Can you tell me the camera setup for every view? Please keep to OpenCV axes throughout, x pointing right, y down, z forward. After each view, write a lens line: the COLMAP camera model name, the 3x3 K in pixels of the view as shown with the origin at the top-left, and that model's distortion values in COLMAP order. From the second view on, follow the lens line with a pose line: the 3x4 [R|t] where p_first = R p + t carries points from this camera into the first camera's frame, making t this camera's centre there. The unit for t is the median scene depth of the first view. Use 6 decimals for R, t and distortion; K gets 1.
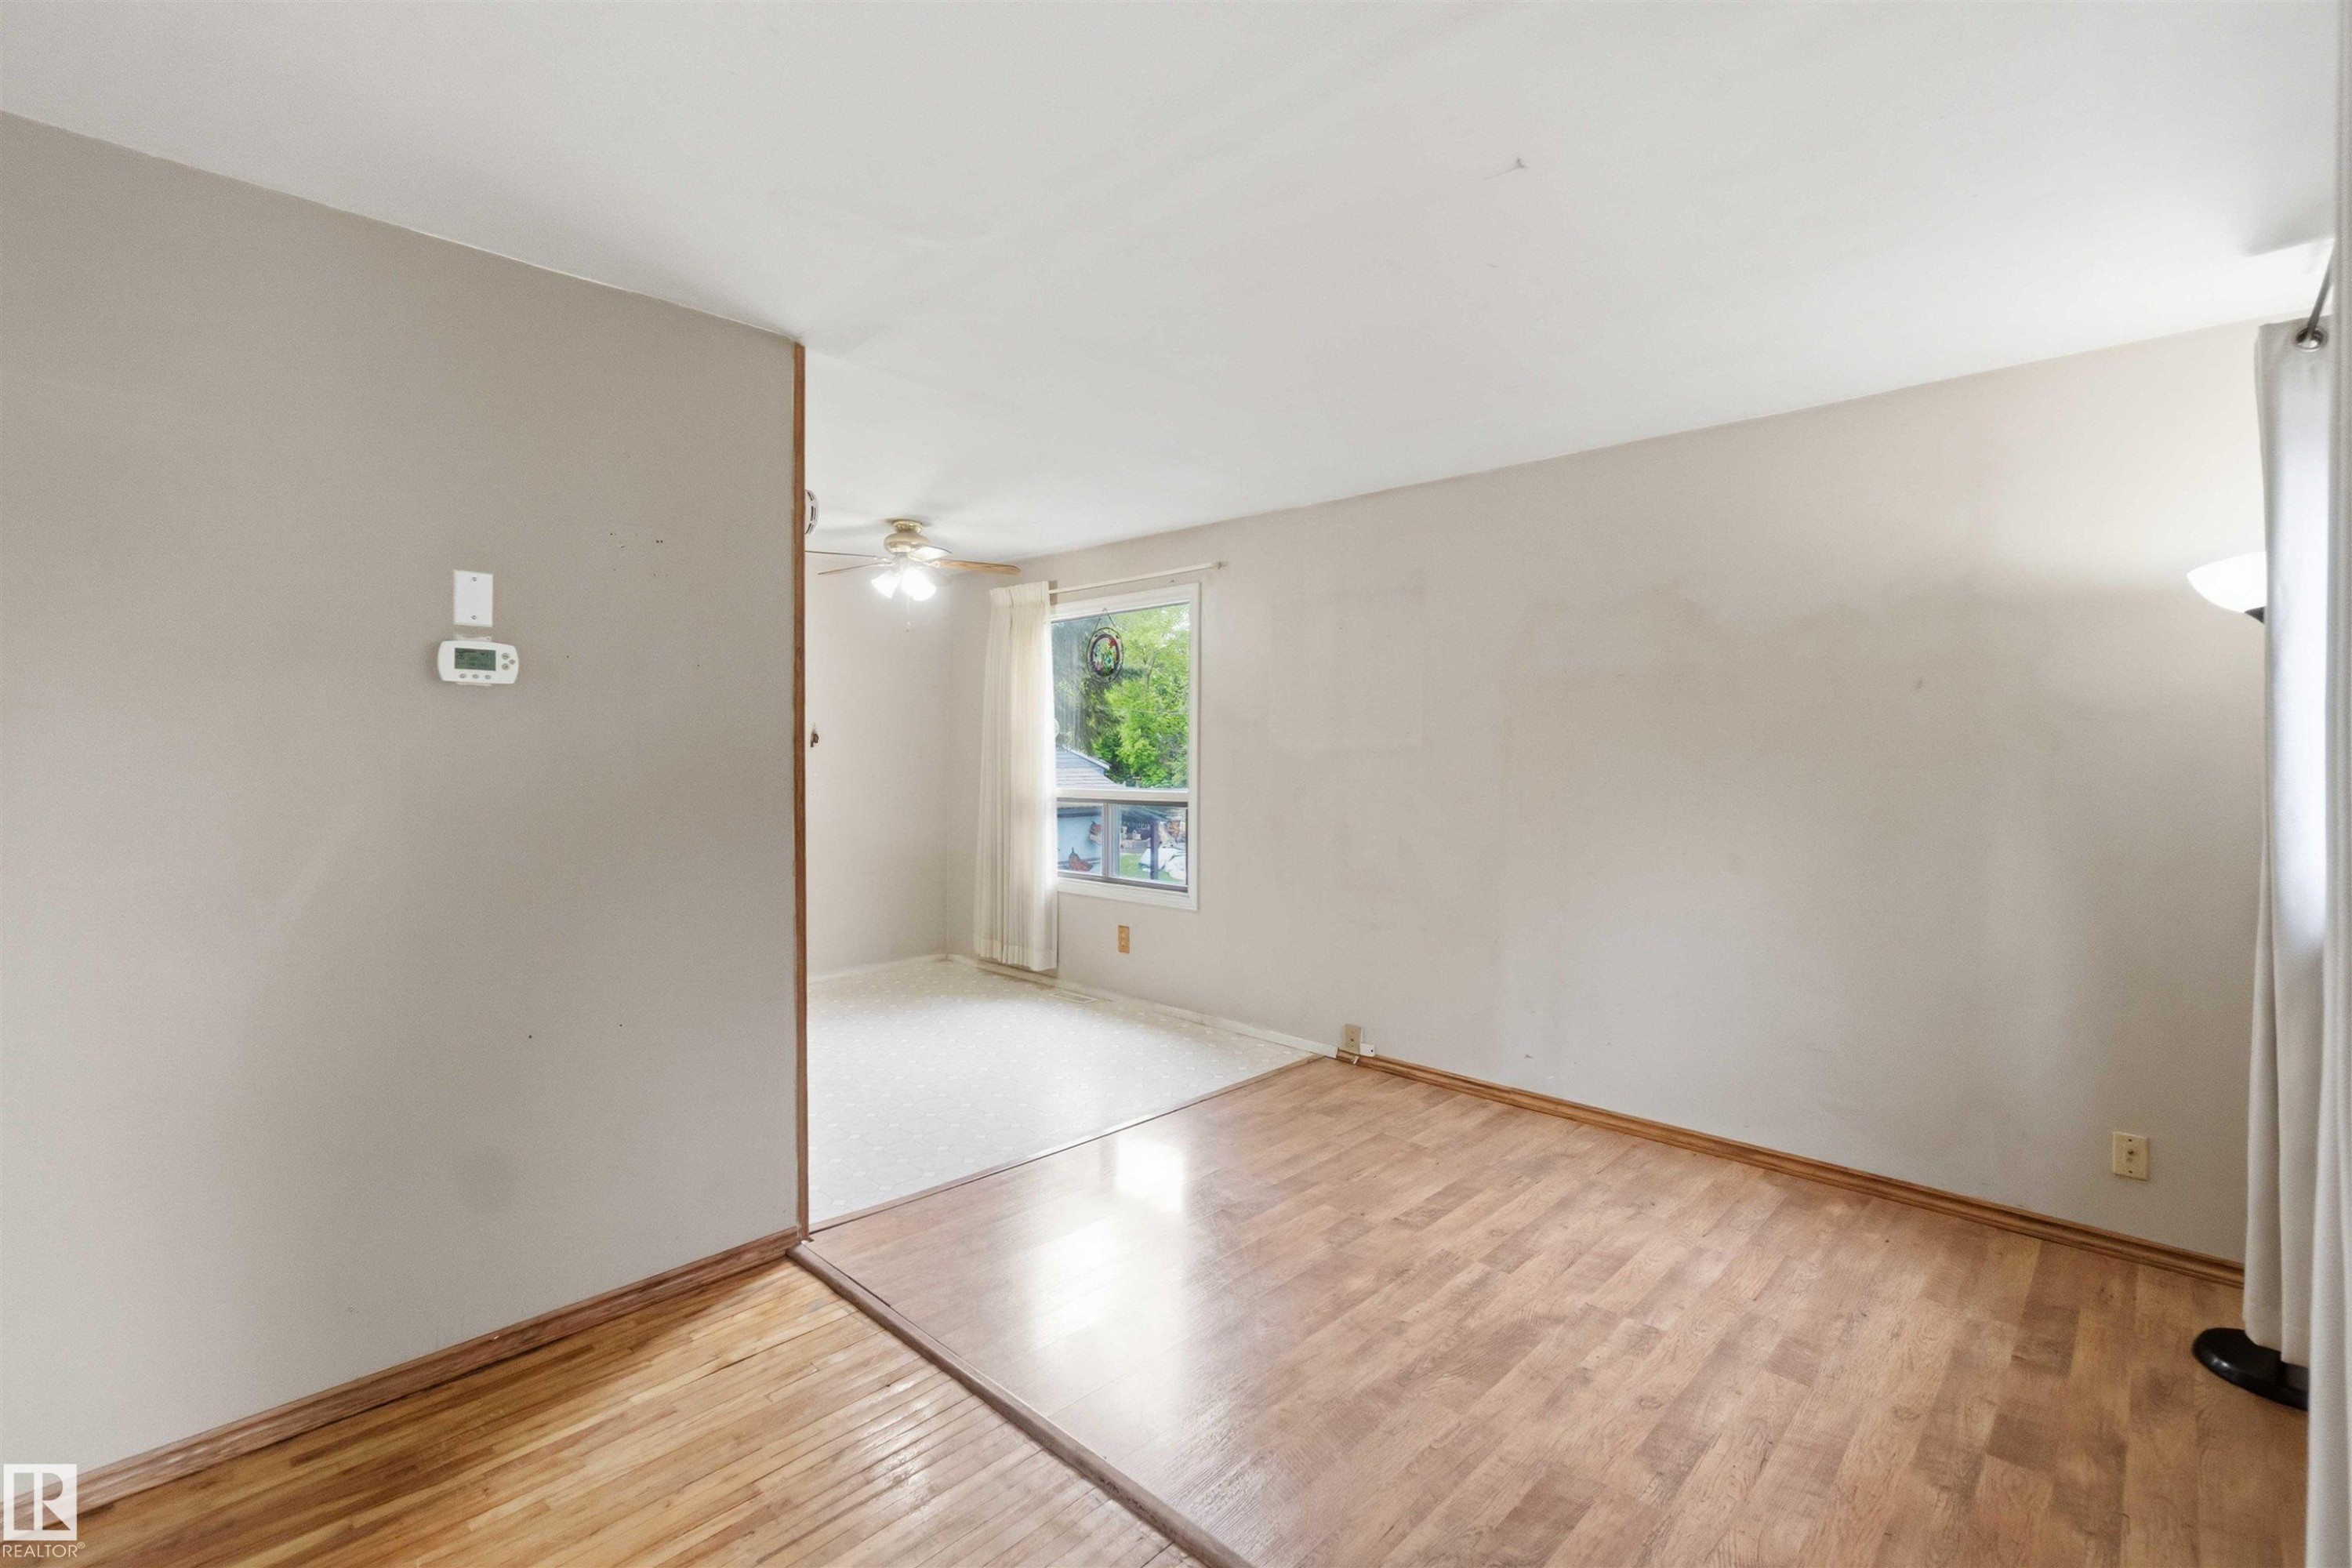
lens RADIAL K [[1015.9, 0, 1187.5], [0, 1015.9, 748.4], [0, 0, 1]] dist [-0.010196, 0.003070]
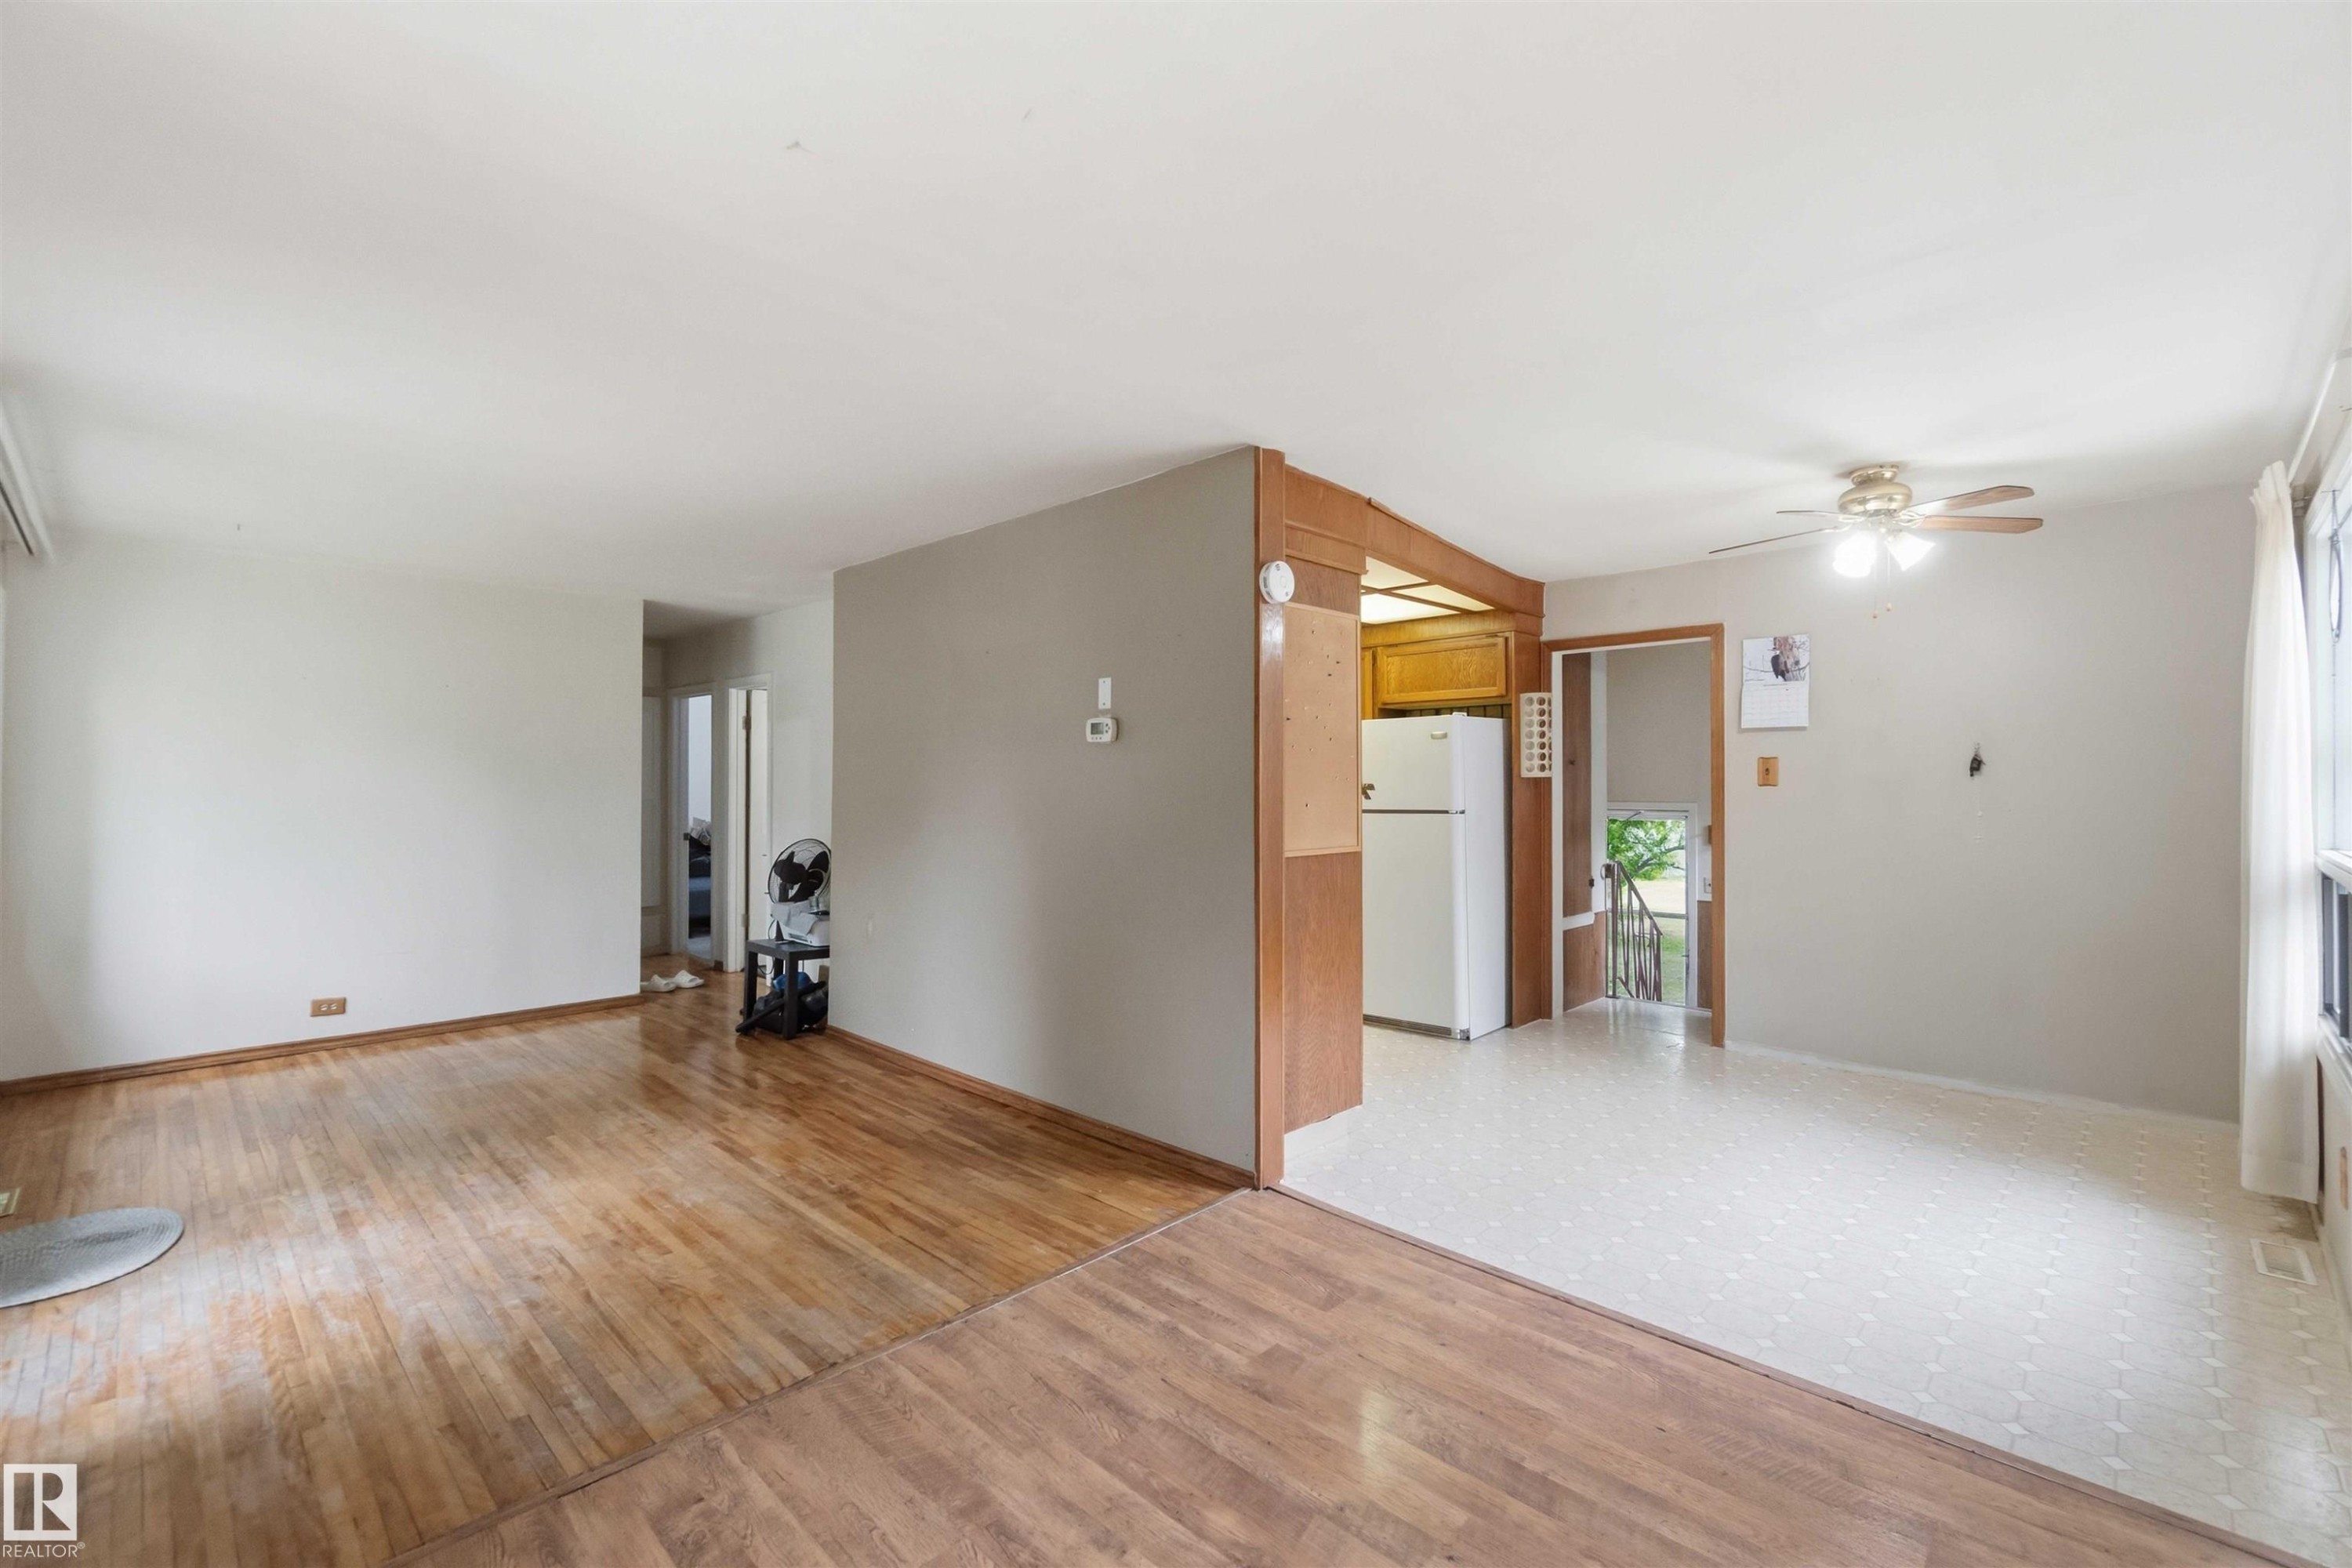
lens RADIAL K [[1039.0, 0, 1185.6], [0, 1039.0, 781.2], [0, 0, 1]] dist [0.000752, 0.000416]
pose [[-0.007036, 0.000494, -0.999975, 0.766760], [0.003895, 0.999992, 0.000467, 0.001292], [0.999968, -0.003892, -0.007038, 0.828748]]
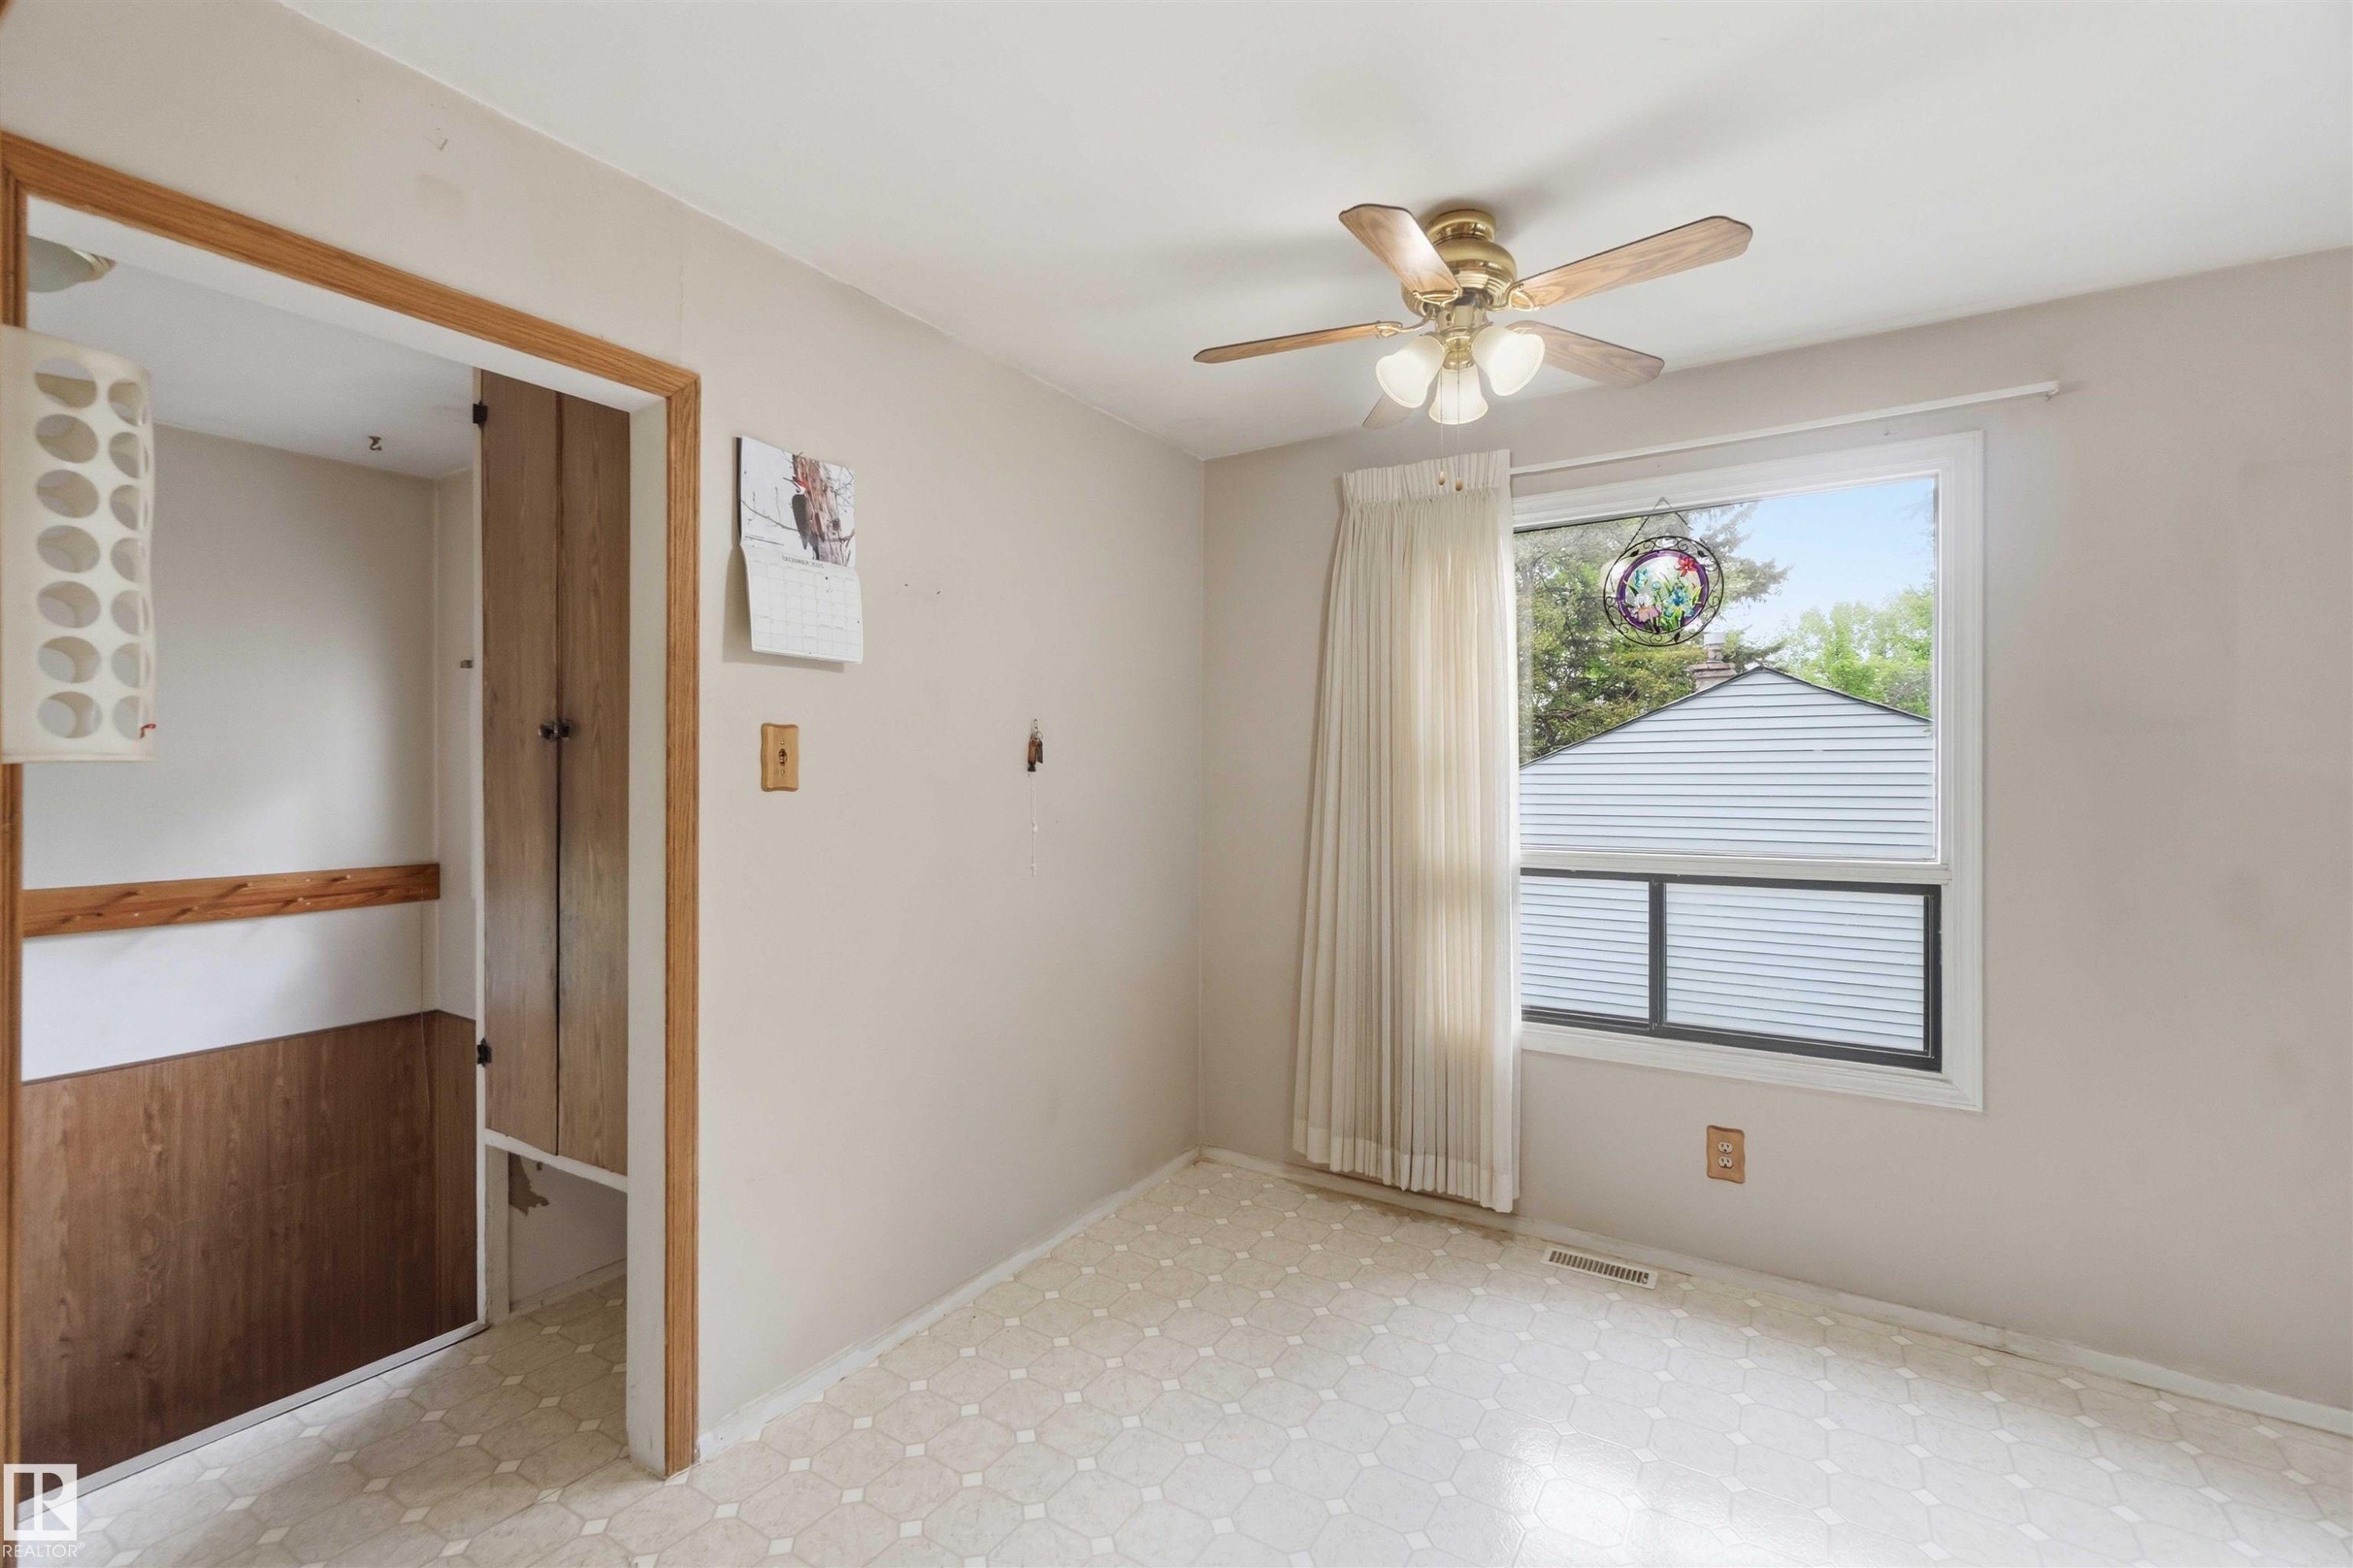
lens RADIAL K [[1016.4, 0, 1181.4], [0, 1016.4, 768.3], [0, 0, 1]] dist [-0.010196, 0.003070]
pose [[0.982166, 0.004485, 0.187961, -0.756402], [-0.004159, 0.999989, -0.002131, -0.001238], [-0.187969, 0.001311, 0.982174, 1.000965]]
